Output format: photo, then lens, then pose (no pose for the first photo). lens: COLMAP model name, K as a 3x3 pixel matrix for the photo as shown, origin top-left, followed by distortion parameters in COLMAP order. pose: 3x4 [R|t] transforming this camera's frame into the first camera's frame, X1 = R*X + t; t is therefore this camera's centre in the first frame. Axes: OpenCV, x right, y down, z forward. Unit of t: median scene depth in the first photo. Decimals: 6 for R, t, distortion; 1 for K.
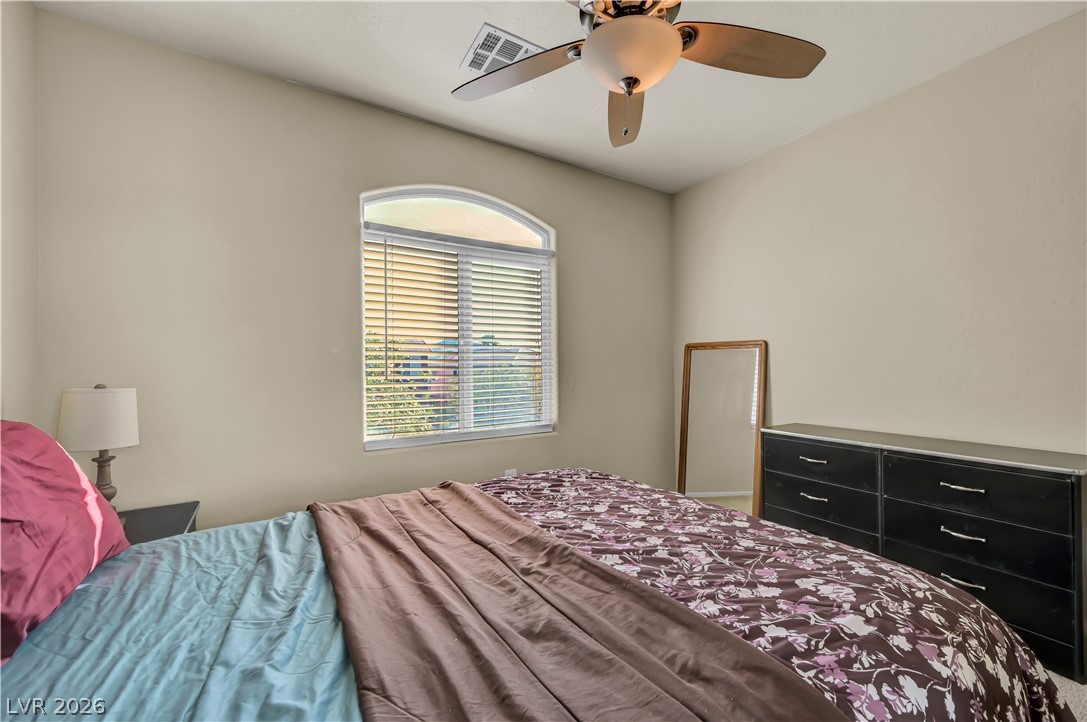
lens RADIAL K [[434.3, 0, 555.2], [0, 434.3, 362.0], [0, 0, 1]] dist [-0.002017, -0.000157]
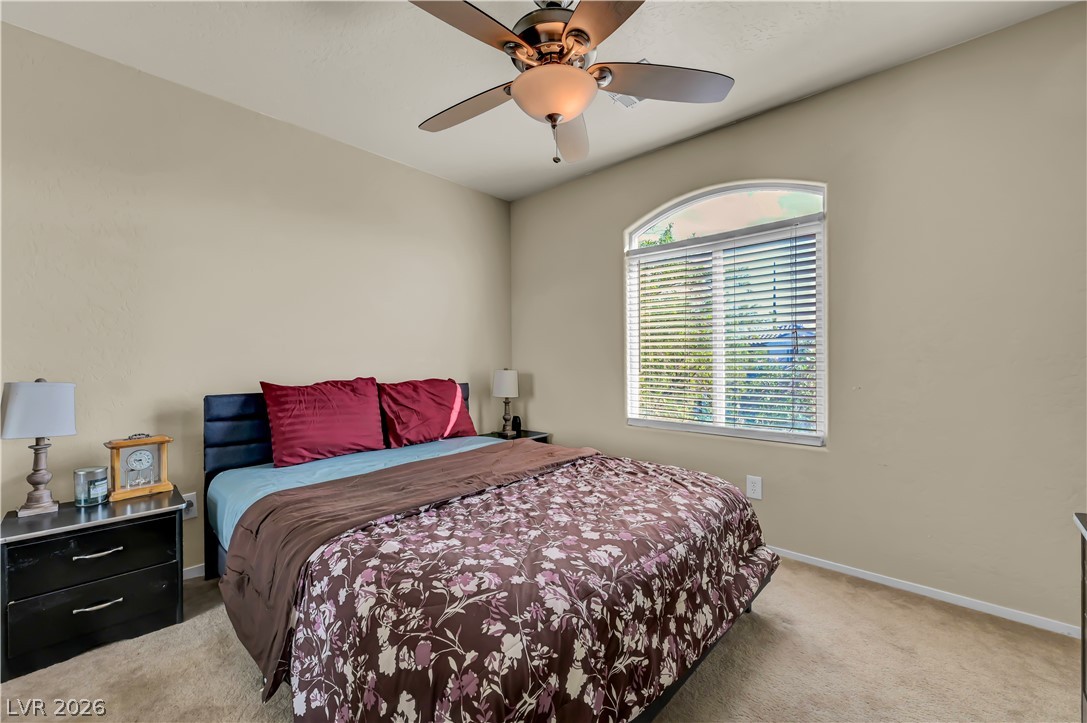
lens RADIAL K [[446.3, 0, 543.5], [0, 446.3, 361.5], [0, 0, 1]] dist [-0.001424, -0.000122]
pose [[0.259513, 0.010759, -0.965680, 1.267327], [0.006773, 0.999893, 0.012960, -0.010181], [0.965716, -0.009904, 0.259412, 0.633783]]
